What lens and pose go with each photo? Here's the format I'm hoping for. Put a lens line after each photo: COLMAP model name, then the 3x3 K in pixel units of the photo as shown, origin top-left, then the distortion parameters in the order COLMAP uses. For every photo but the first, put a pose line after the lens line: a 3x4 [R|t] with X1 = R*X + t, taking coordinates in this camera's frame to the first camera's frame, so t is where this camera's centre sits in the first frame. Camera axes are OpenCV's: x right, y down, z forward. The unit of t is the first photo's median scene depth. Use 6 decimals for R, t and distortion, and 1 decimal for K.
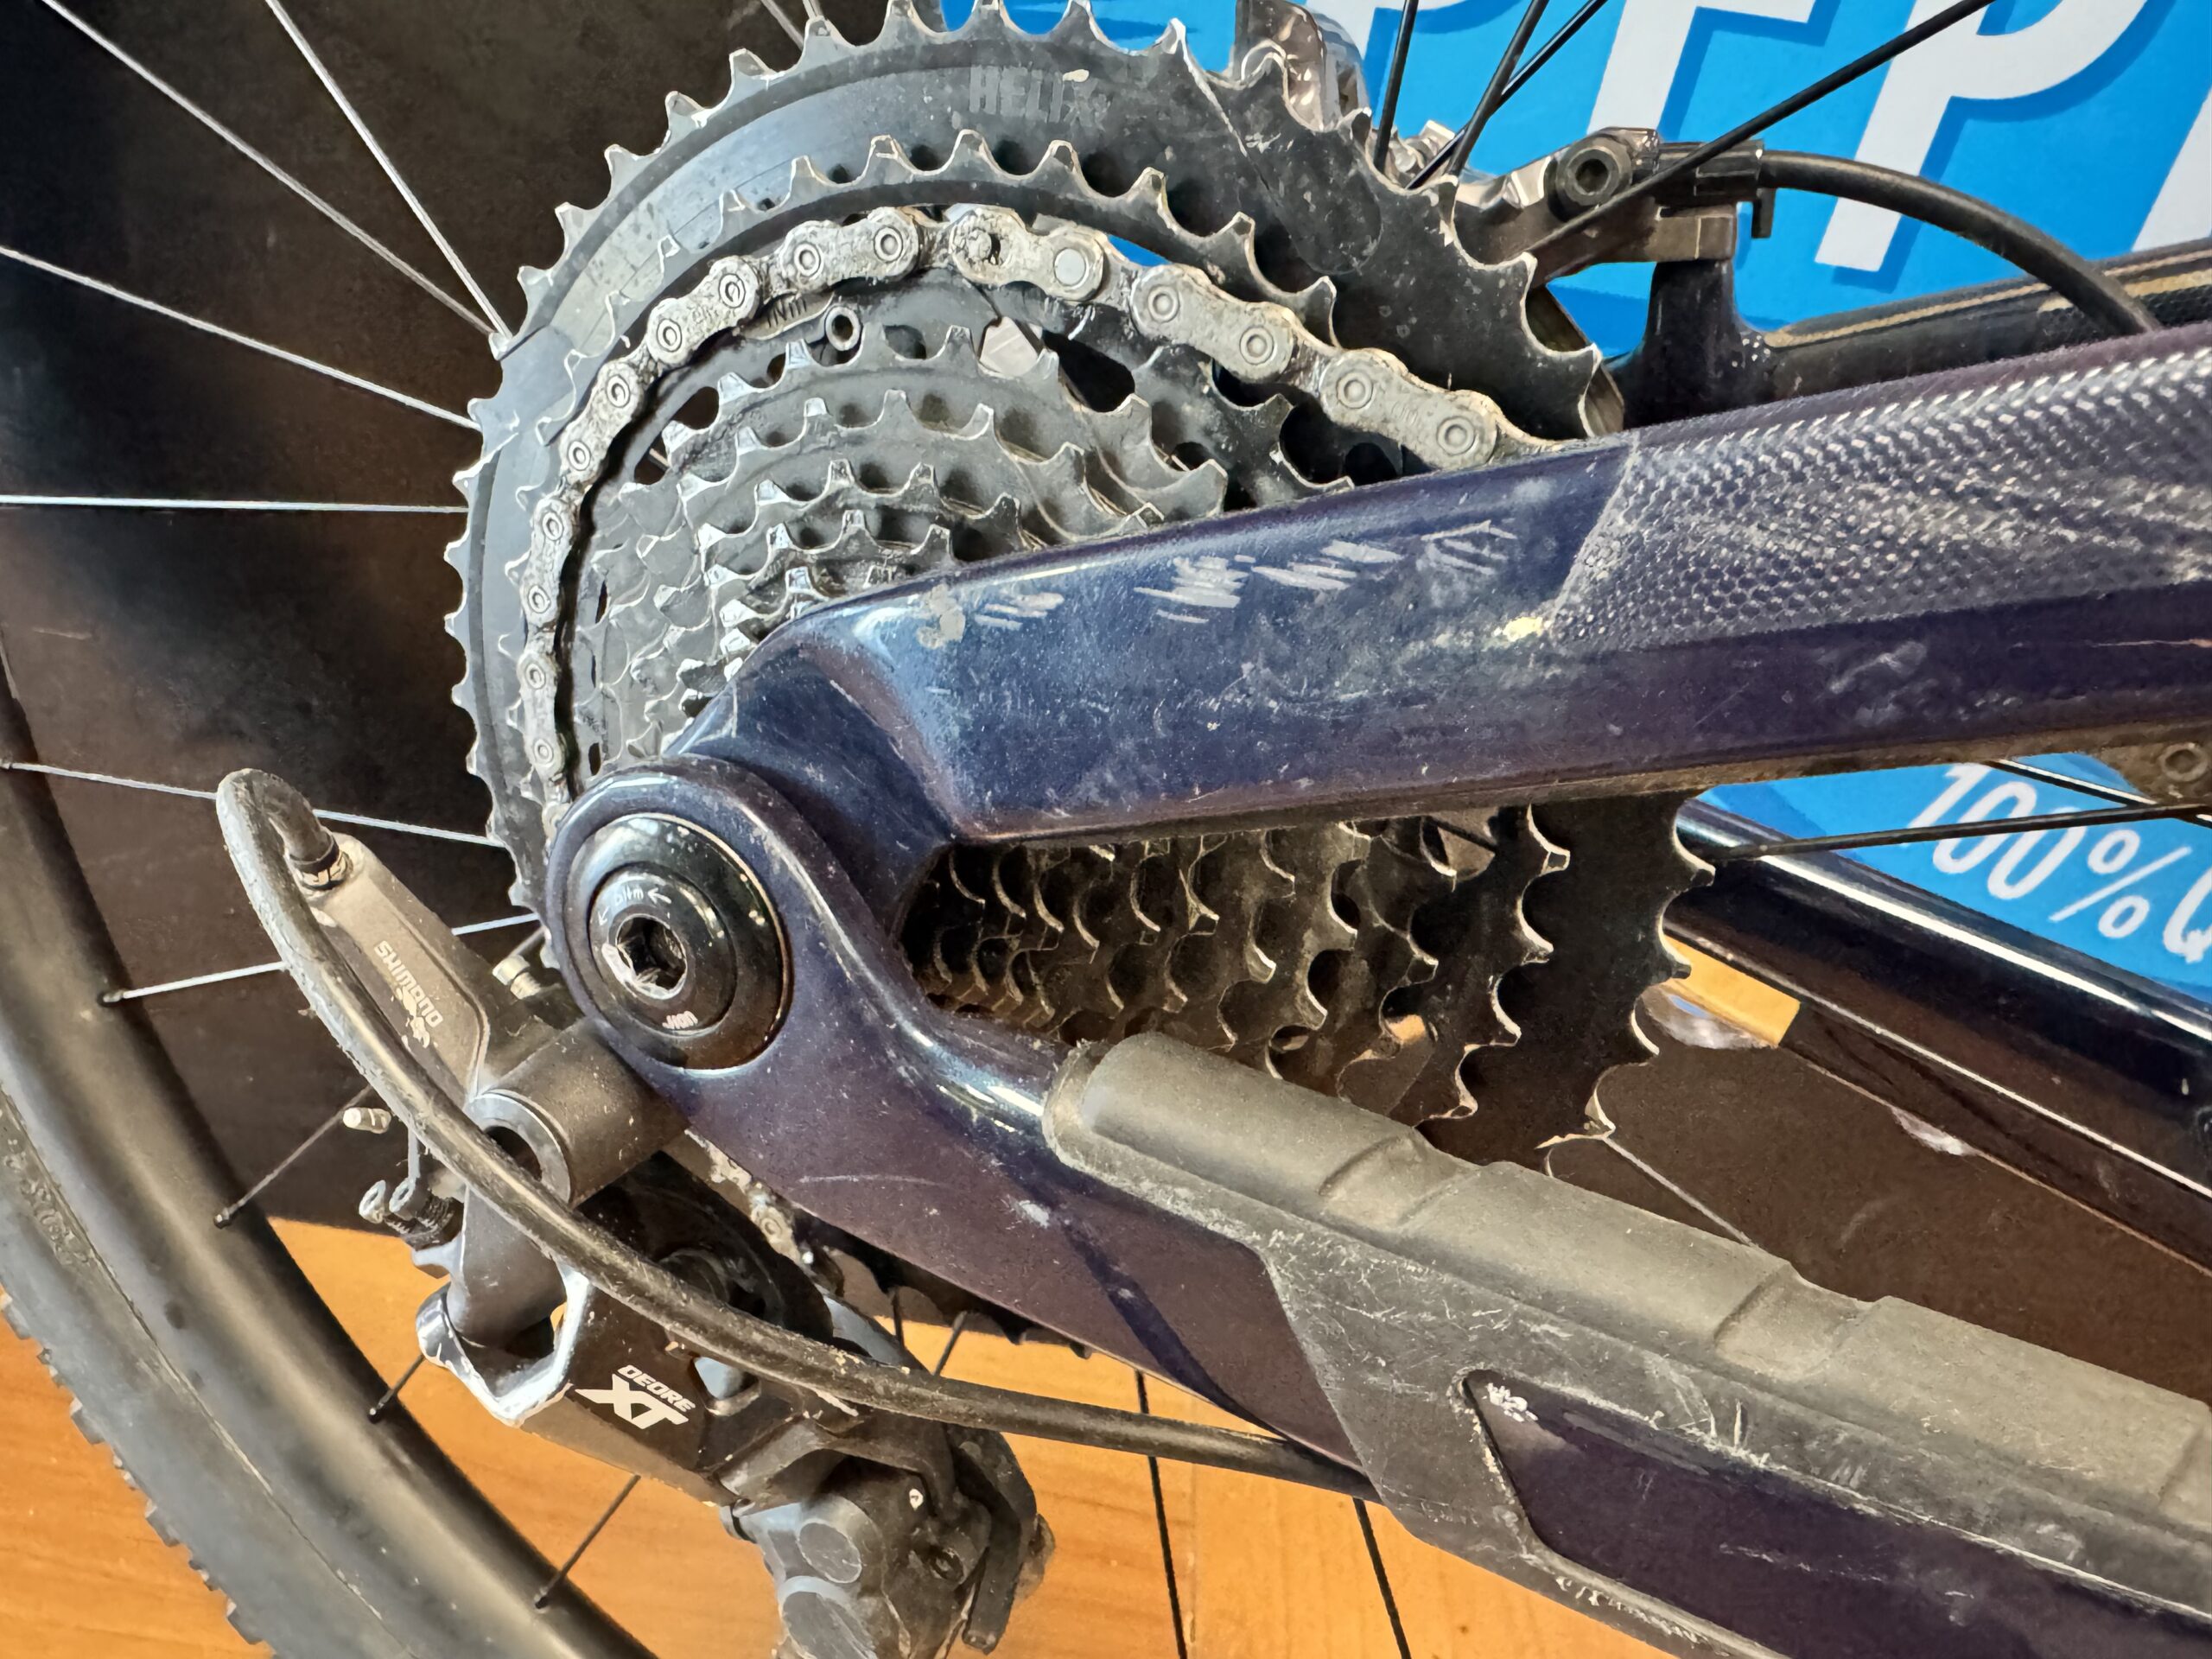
lens RADIAL K [[1533.3, 0, 962.9], [0, 1533.3, 828.1], [0, 0, 1]] dist [0.011311, -0.037239]
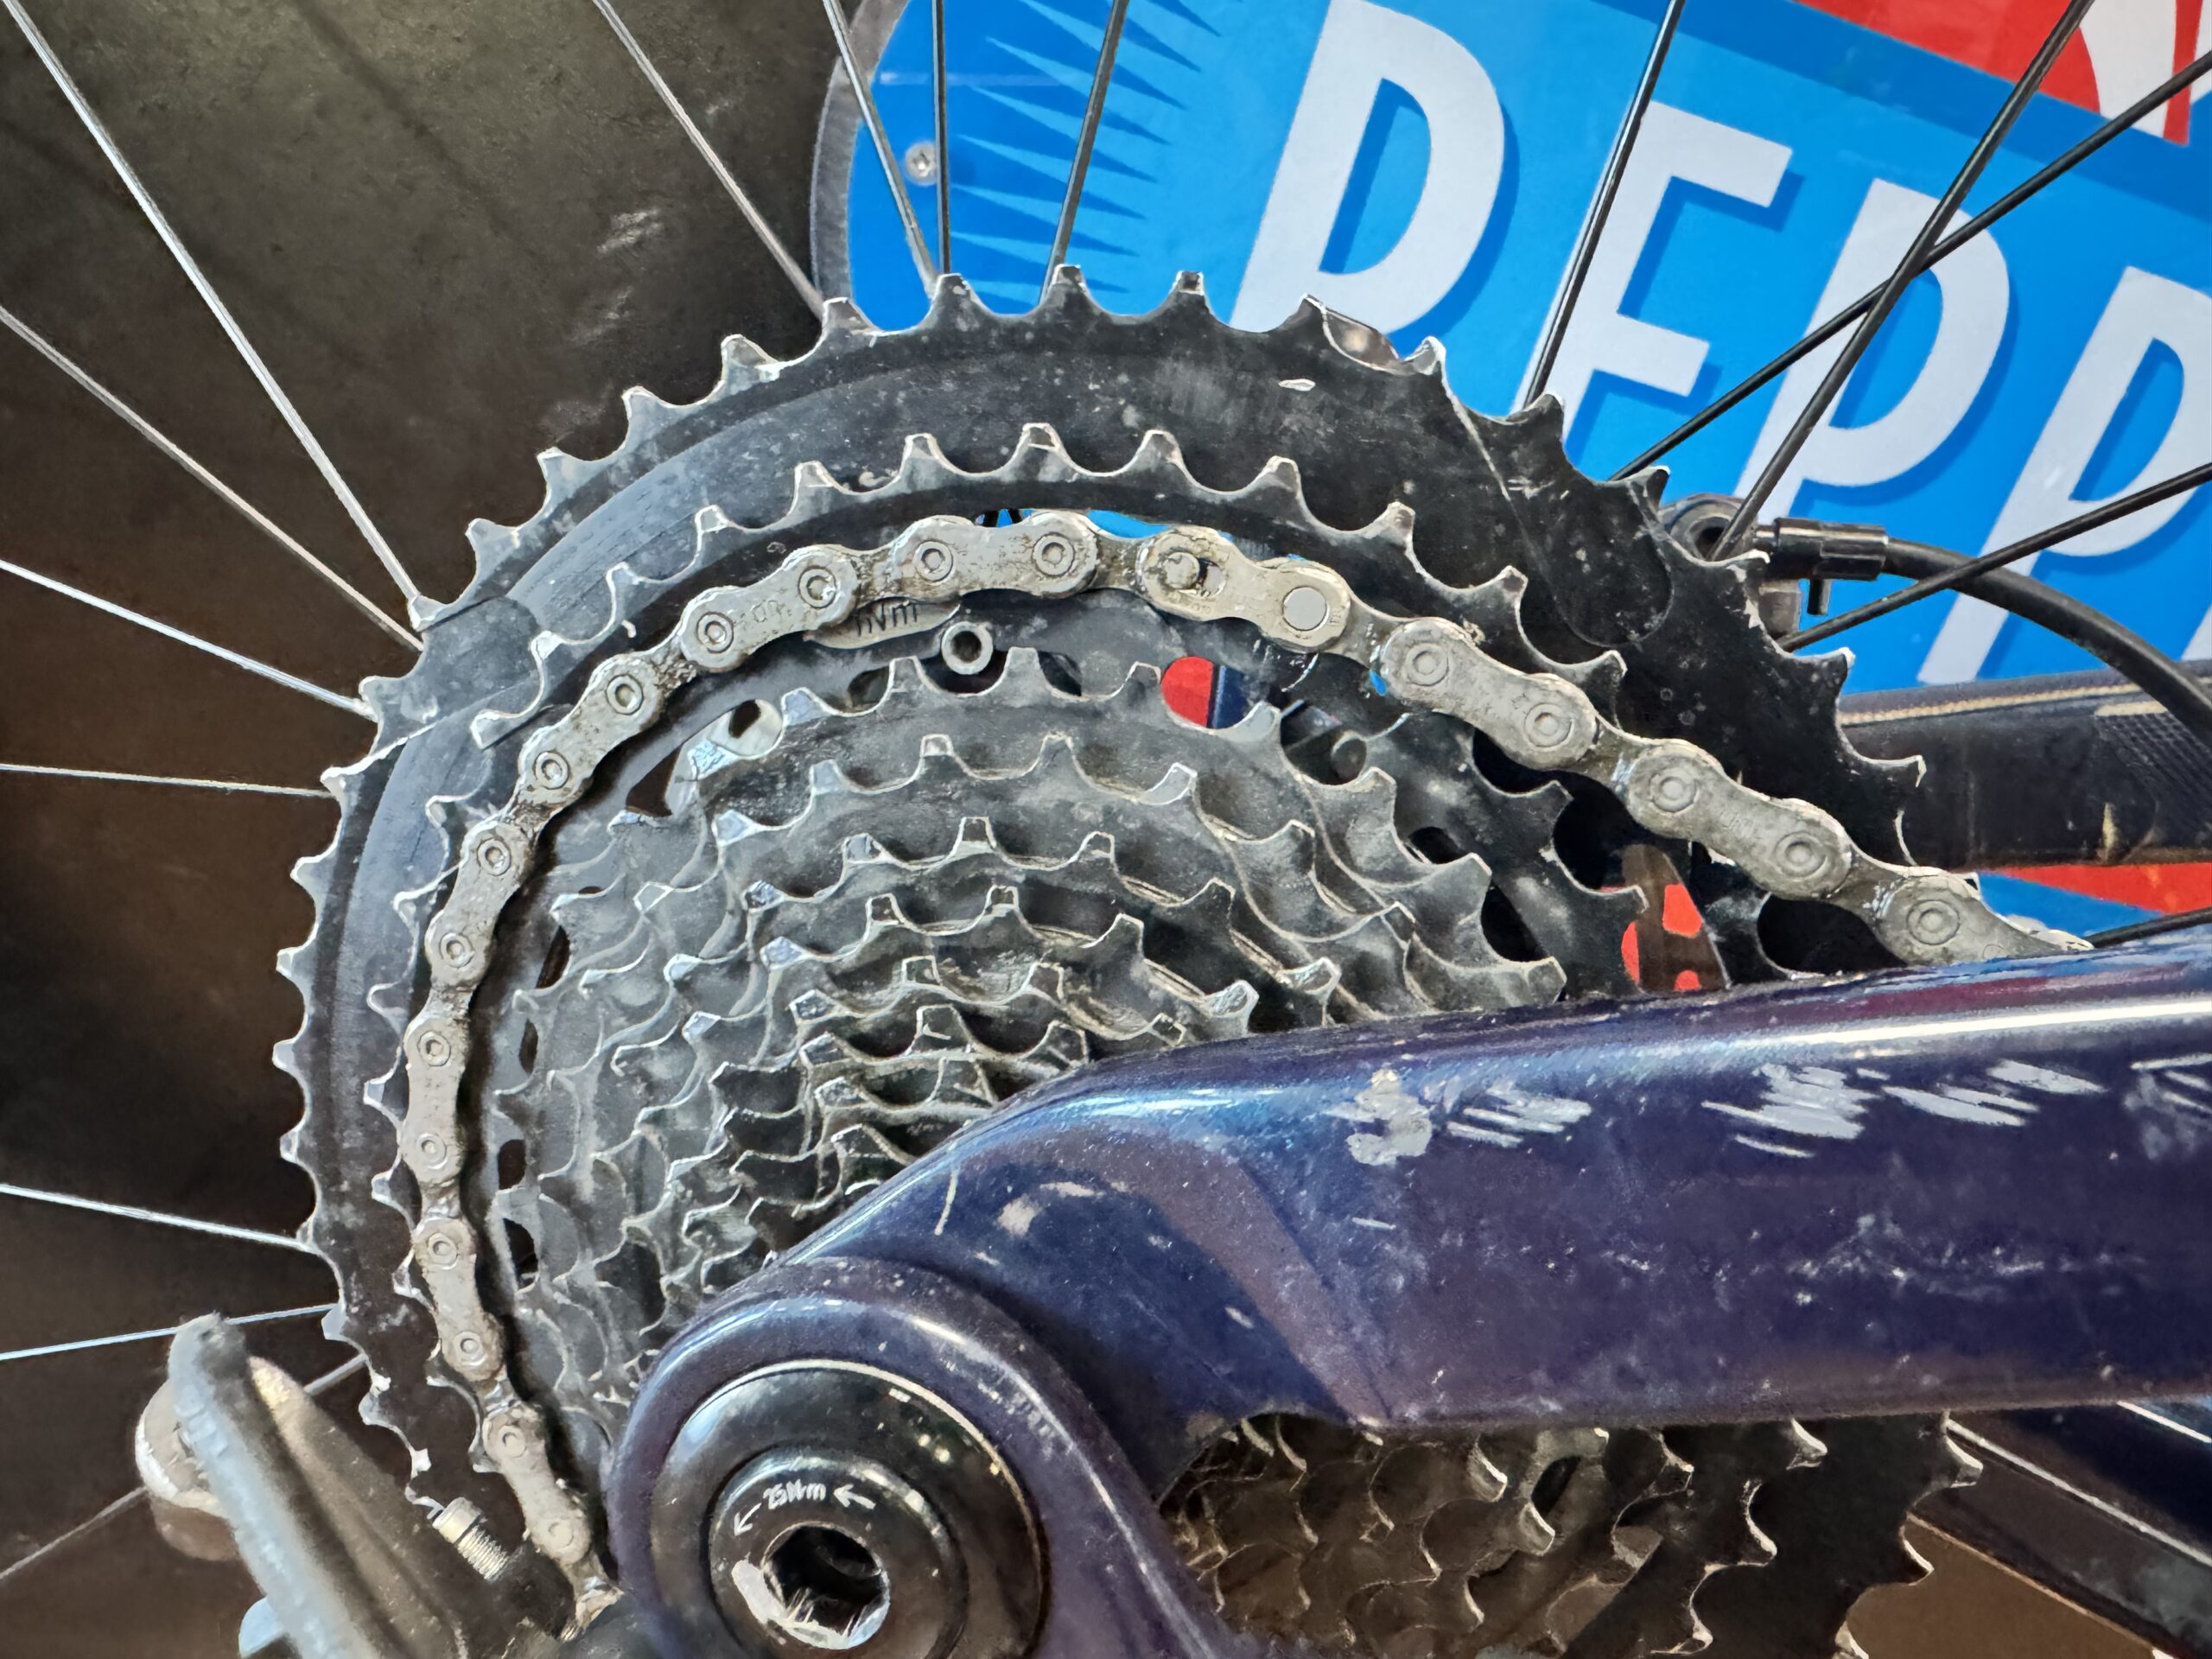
lens RADIAL K [[1558.9, 0, 973.8], [0, 1558.9, 835.7], [0, 0, 1]] dist [-0.004995, 0.003302]
pose [[0.967468, 0.047638, 0.248469, -0.287528], [-0.010267, 0.988696, -0.149582, -0.119790], [-0.252786, 0.142165, 0.957021, 0.269572]]
